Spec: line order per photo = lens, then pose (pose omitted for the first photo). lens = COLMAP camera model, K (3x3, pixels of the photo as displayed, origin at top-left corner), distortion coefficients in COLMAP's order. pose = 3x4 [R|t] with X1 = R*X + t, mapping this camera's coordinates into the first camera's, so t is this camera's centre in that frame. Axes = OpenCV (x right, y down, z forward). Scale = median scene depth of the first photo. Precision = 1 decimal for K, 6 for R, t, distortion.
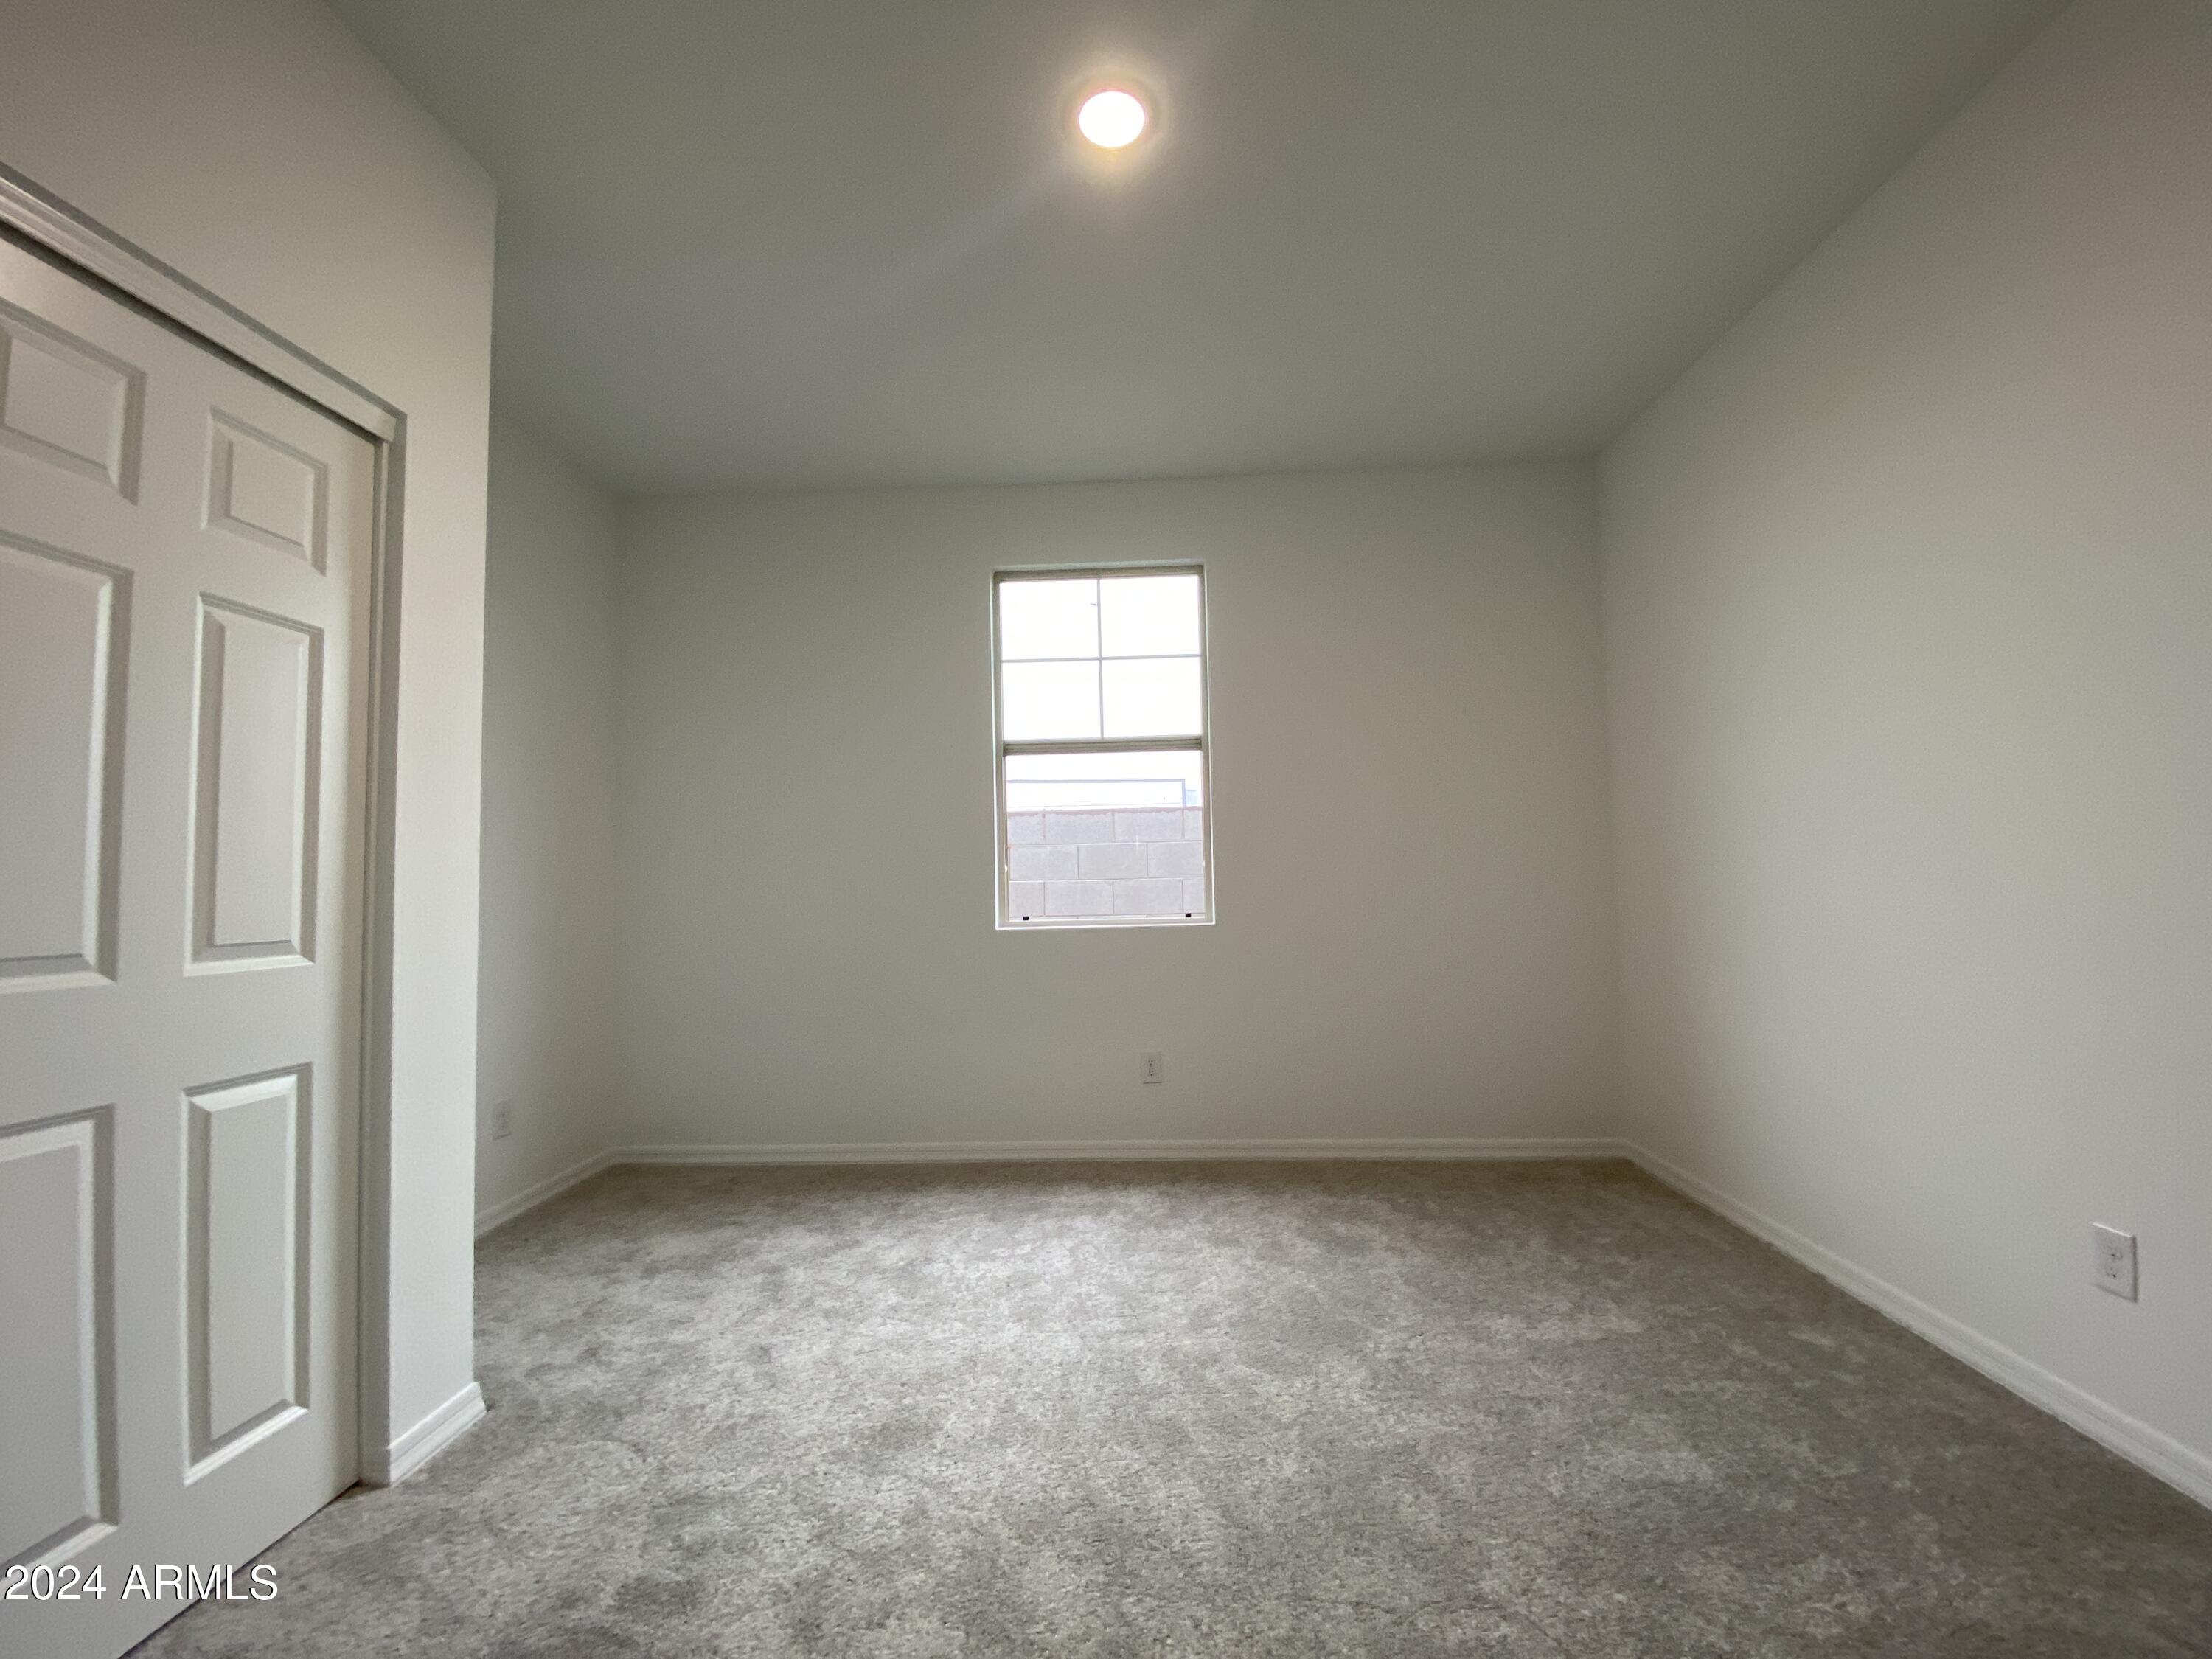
lens RADIAL K [[899.9, 0, 1105.4], [0, 899.9, 833.6], [0, 0, 1]] dist [0.020297, -0.018693]
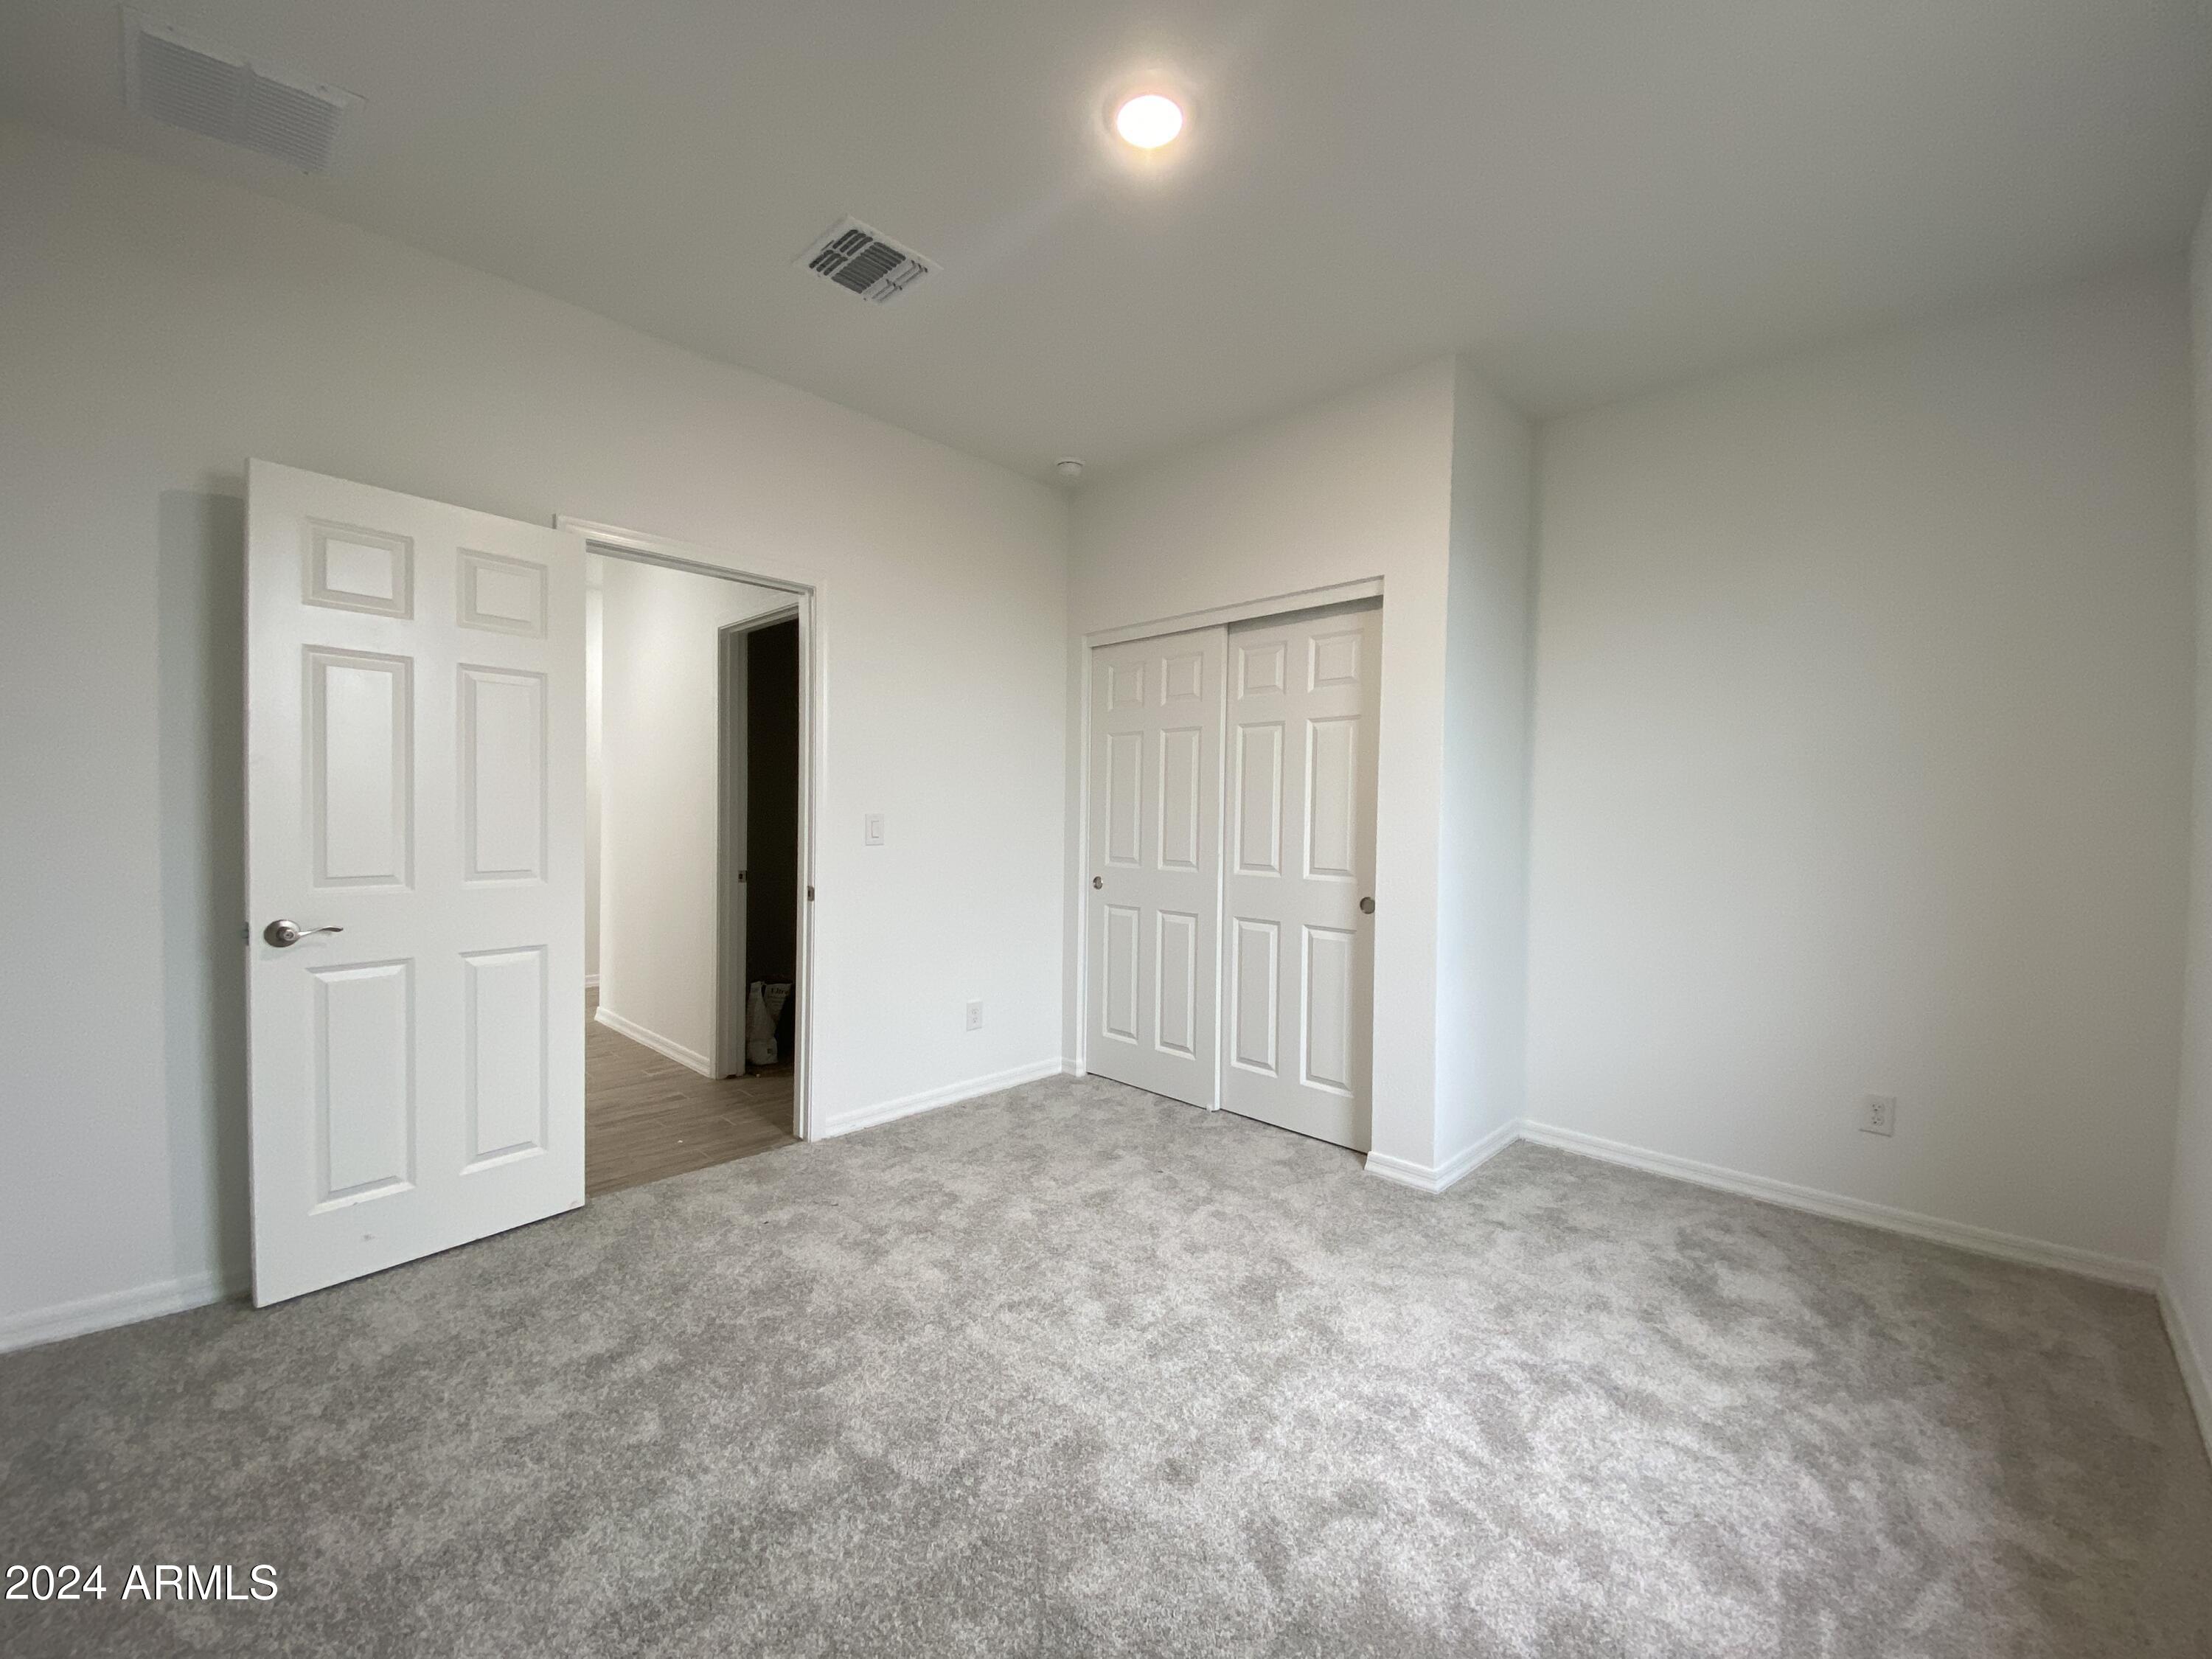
lens RADIAL K [[899.9, 0, 1105.4], [0, 899.9, 833.6], [0, 0, 1]] dist [0.020297, -0.018693]
pose [[-0.666870, 0.023616, -0.744800, 0.617254], [0.034375, 0.999409, 0.000911, 0.004473], [0.744381, -0.024995, -0.667288, 1.217870]]
